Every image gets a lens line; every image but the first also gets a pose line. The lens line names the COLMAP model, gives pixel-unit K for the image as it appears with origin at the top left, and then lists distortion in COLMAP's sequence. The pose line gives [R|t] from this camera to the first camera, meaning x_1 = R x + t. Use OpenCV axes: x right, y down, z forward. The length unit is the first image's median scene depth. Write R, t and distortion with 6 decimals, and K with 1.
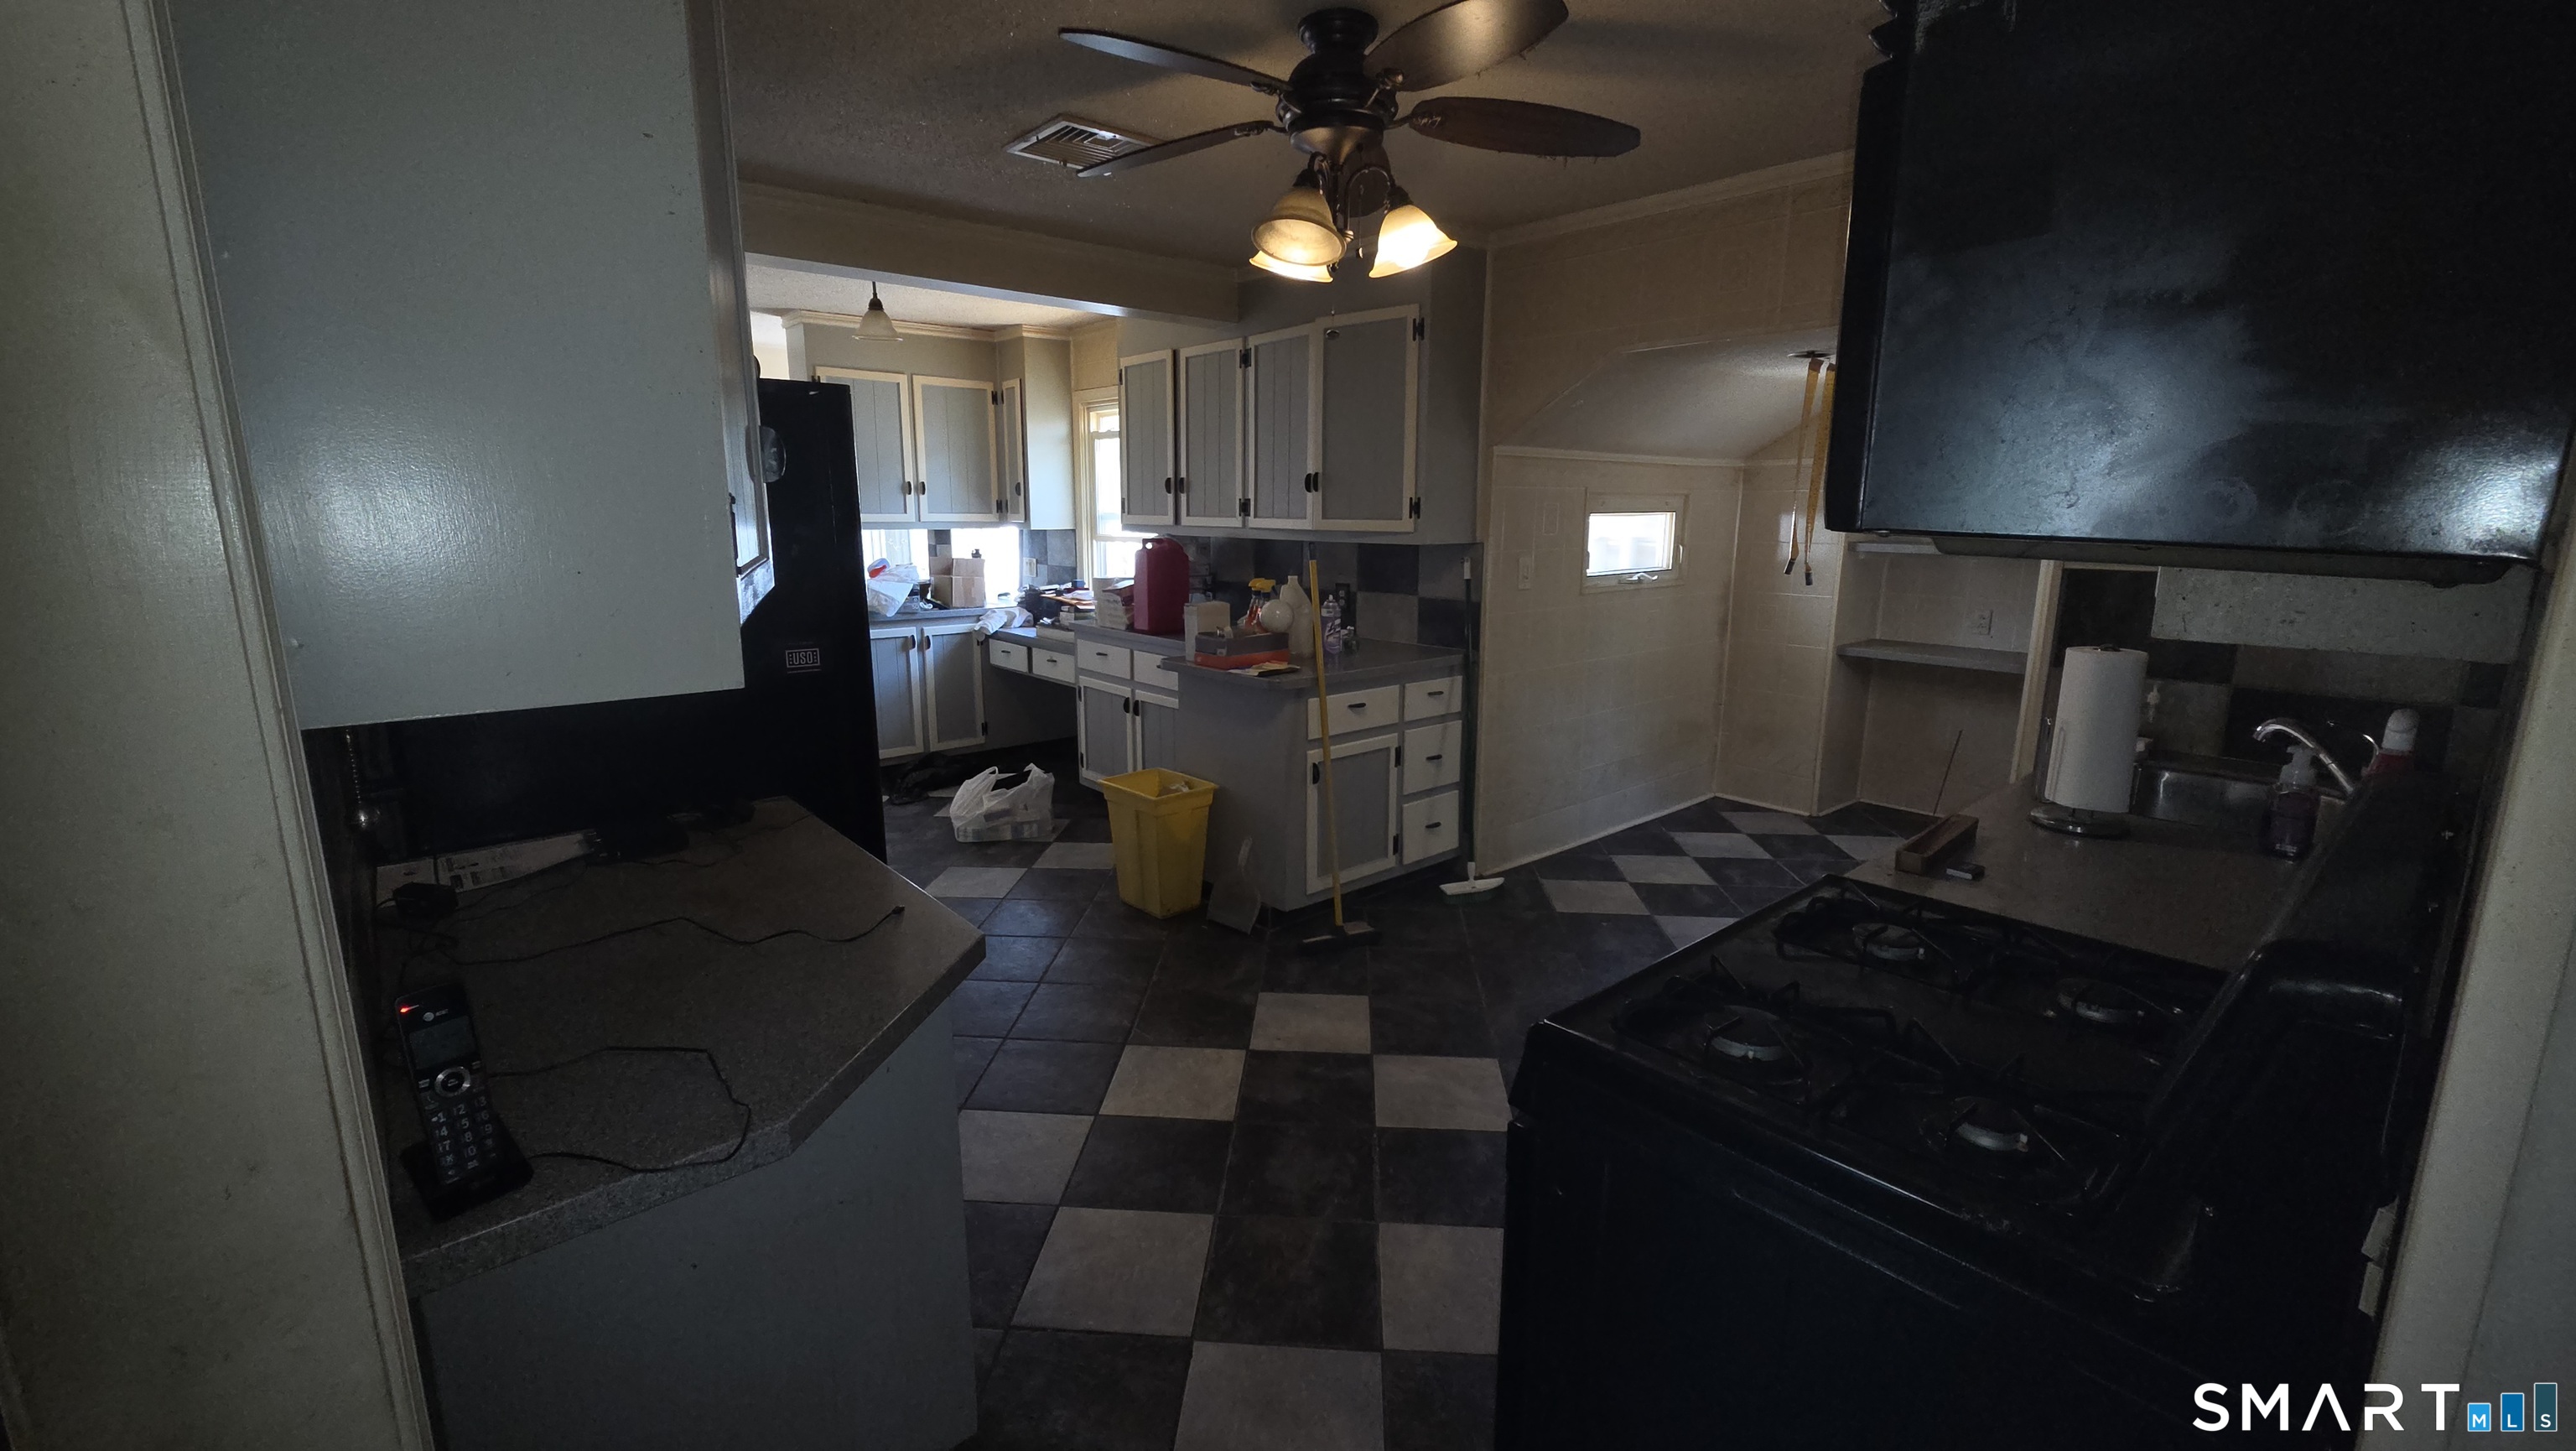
lens RADIAL K [[1050.0, 0, 1281.2], [0, 1050.0, 724.8], [0, 0, 1]] dist [-0.009292, 0.000318]
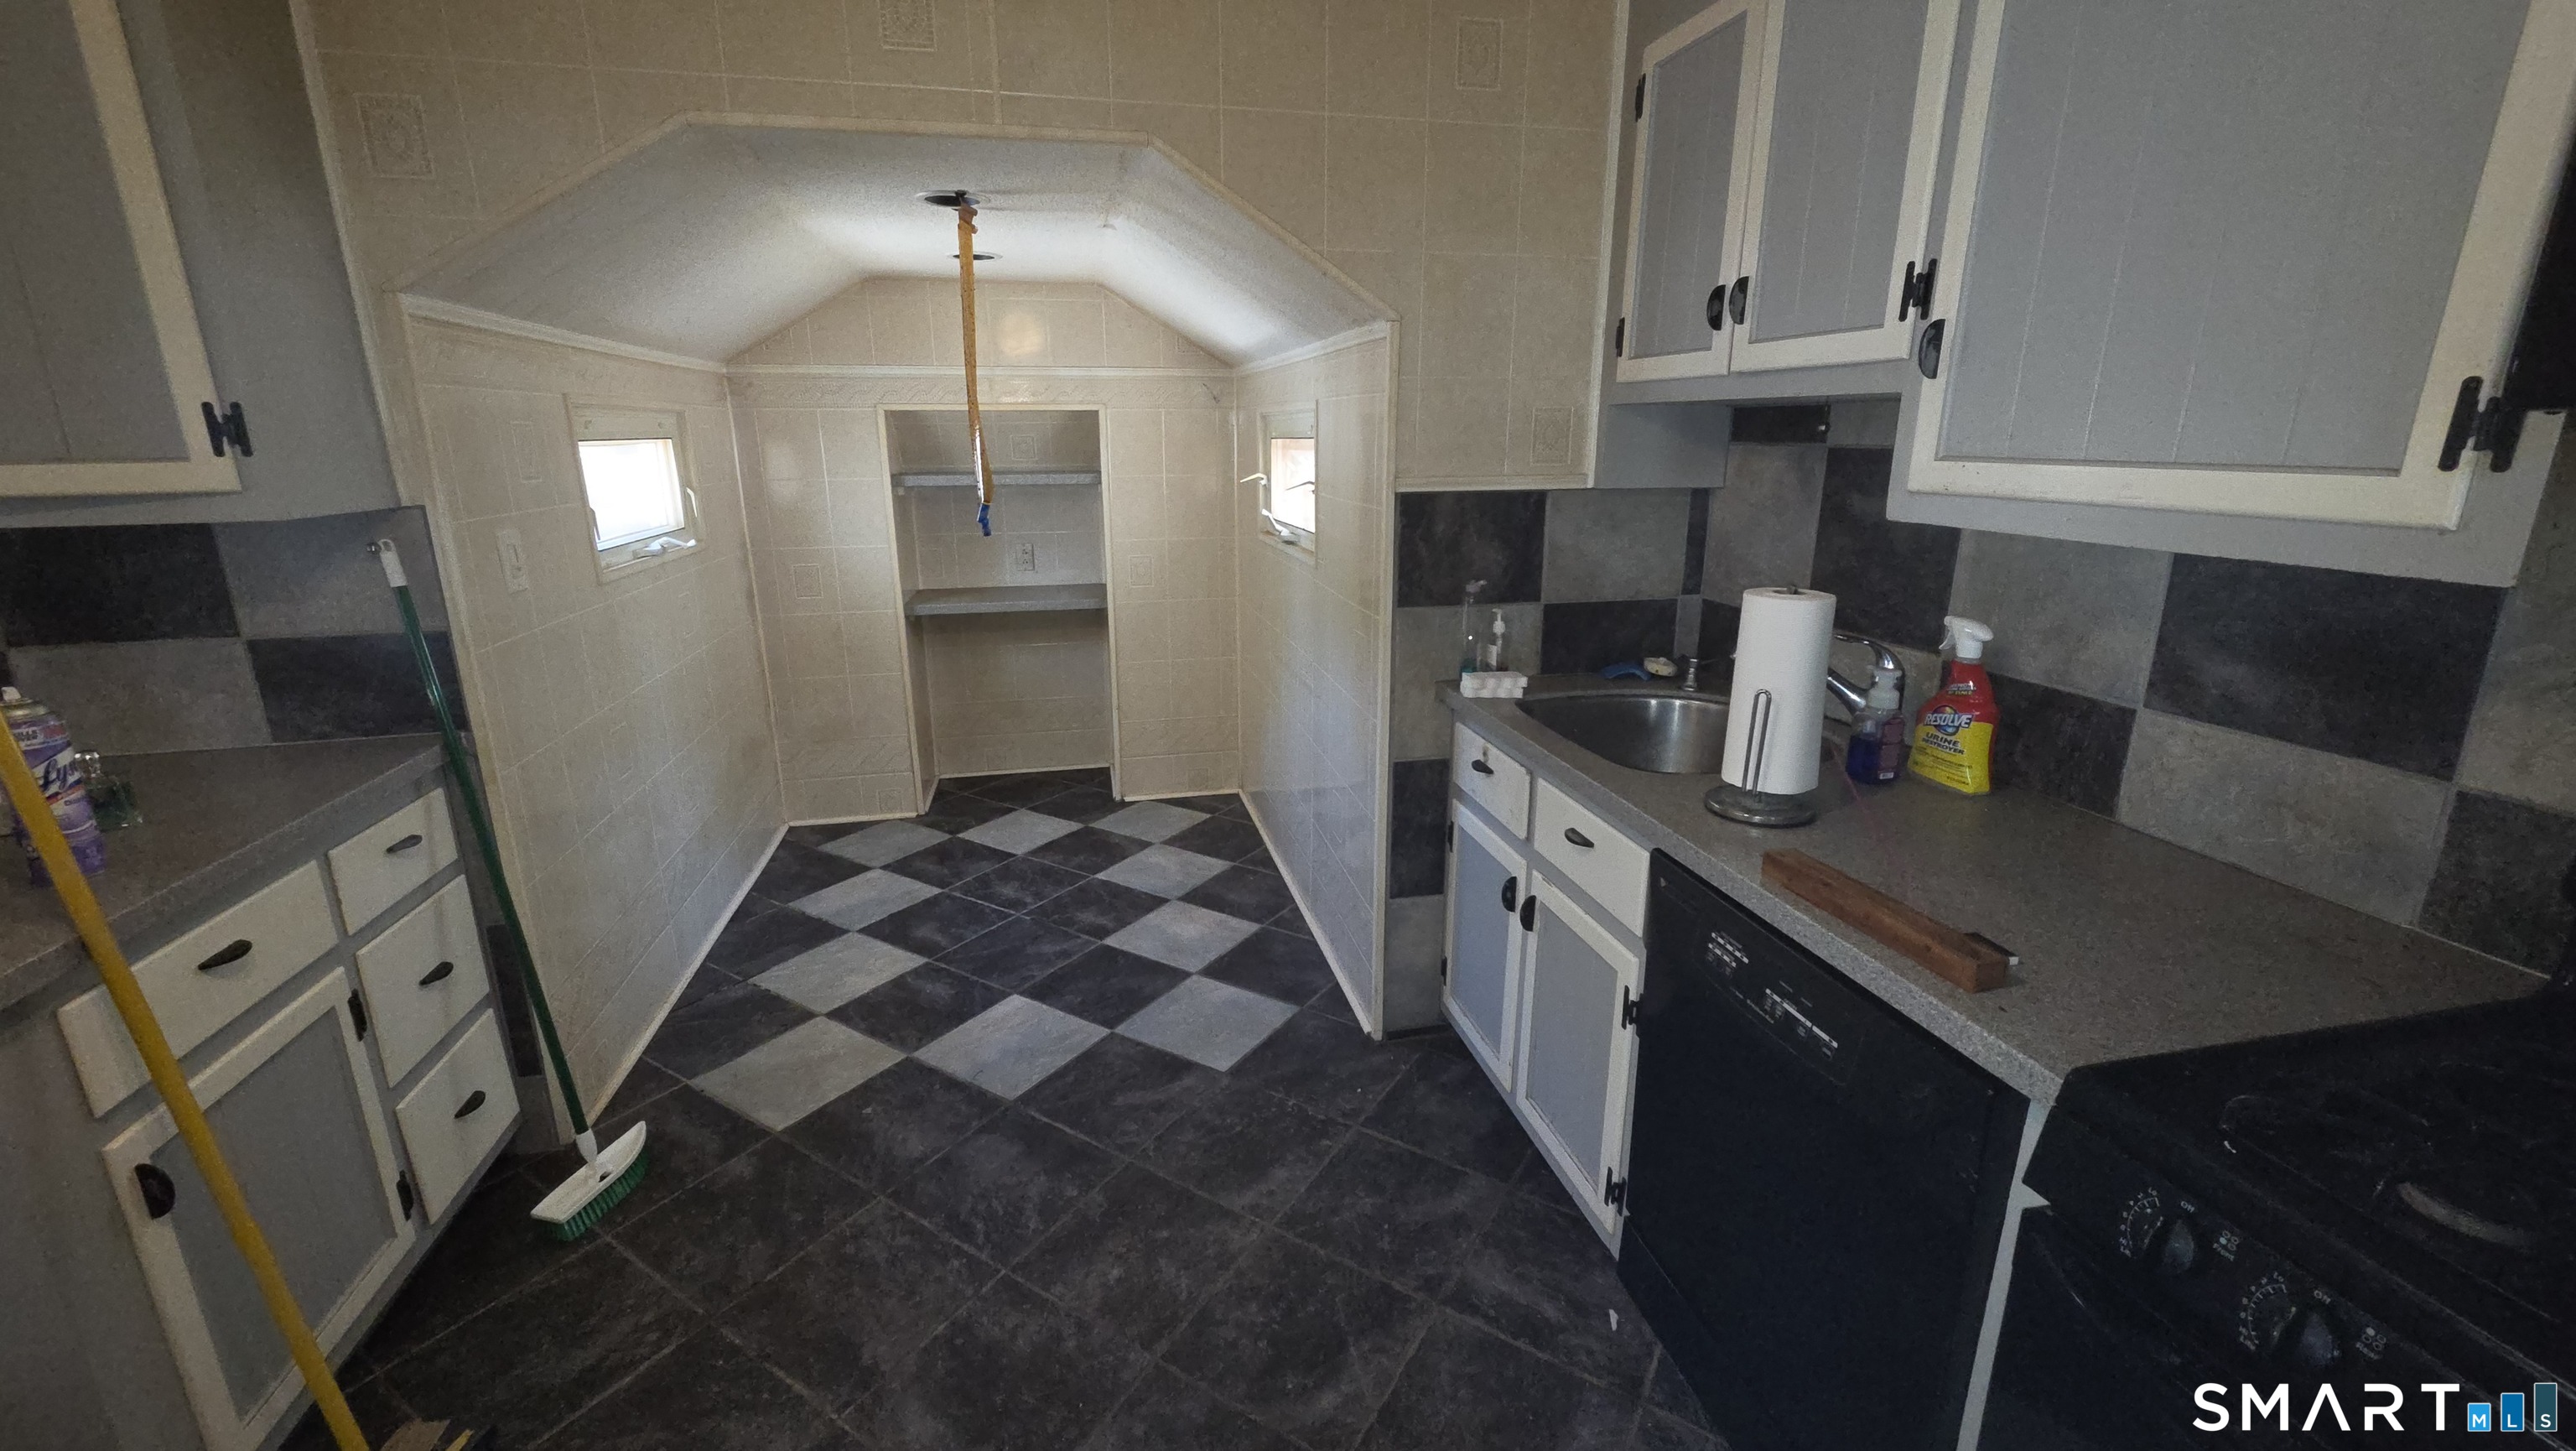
lens RADIAL K [[1050.0, 0, 1285.0], [0, 1050.0, 712.4], [0, 0, 1]] dist [-0.009292, 0.000318]
pose [[0.470627, -0.231499, 0.851421, -0.042772], [0.189223, 0.968996, 0.158873, -0.081566], [-0.861803, 0.086338, 0.499841, 0.423947]]
